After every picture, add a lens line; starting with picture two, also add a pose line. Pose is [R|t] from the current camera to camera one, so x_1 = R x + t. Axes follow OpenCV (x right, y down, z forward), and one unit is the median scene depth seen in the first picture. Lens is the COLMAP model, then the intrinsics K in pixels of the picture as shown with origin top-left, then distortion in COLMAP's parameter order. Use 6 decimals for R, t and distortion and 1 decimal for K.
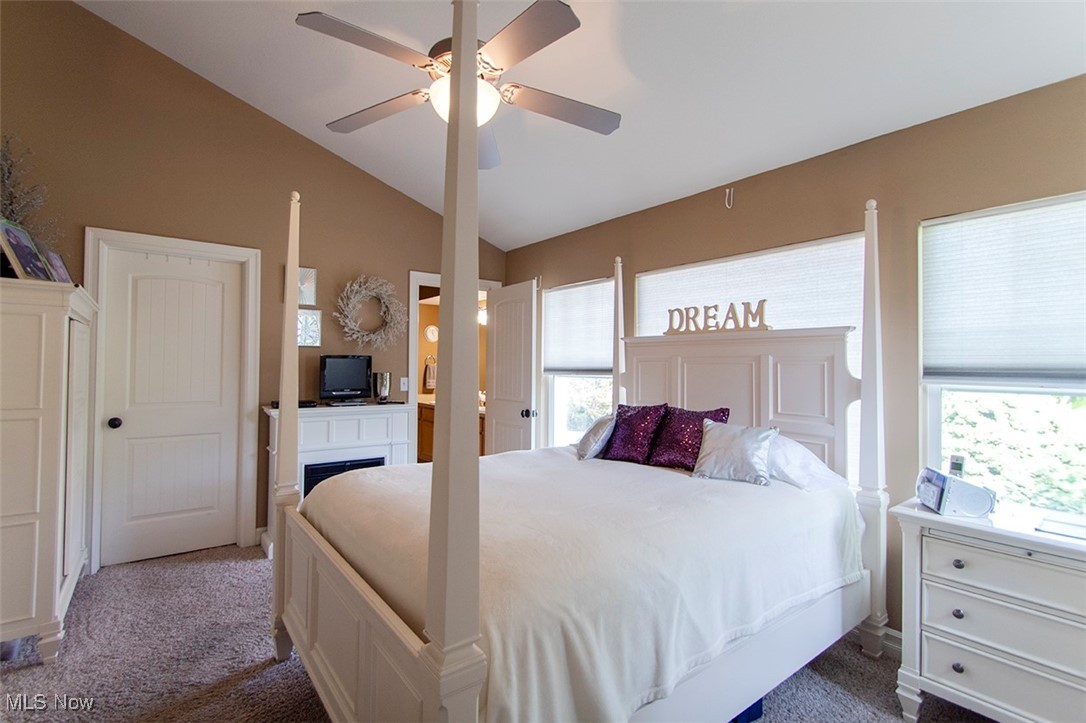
lens RADIAL K [[507.3, 0, 536.7], [0, 507.3, 358.9], [0, 0, 1]] dist [0.001430, 0.000305]
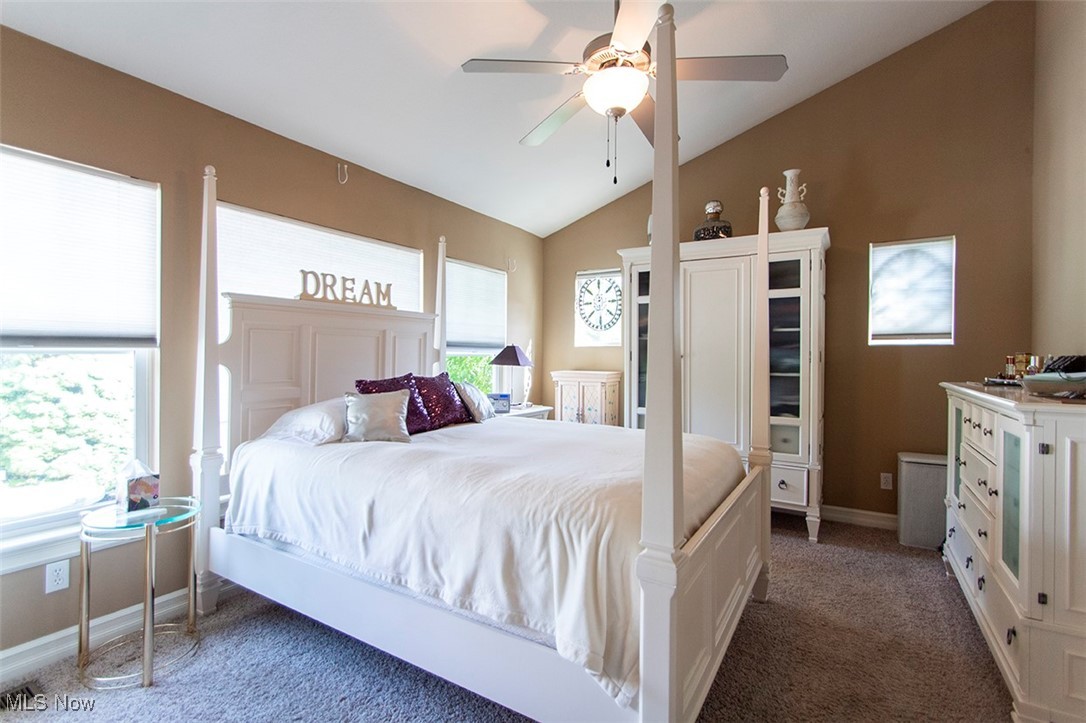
lens RADIAL K [[507.3, 0, 536.8], [0, 507.3, 355.8], [0, 0, 1]] dist [0.001430, 0.000305]
pose [[-0.369551, -0.015327, 0.929084, -0.726756], [-0.022592, 0.999717, 0.007505, 0.033500], [-0.928936, -0.018216, -0.369793, 1.015539]]
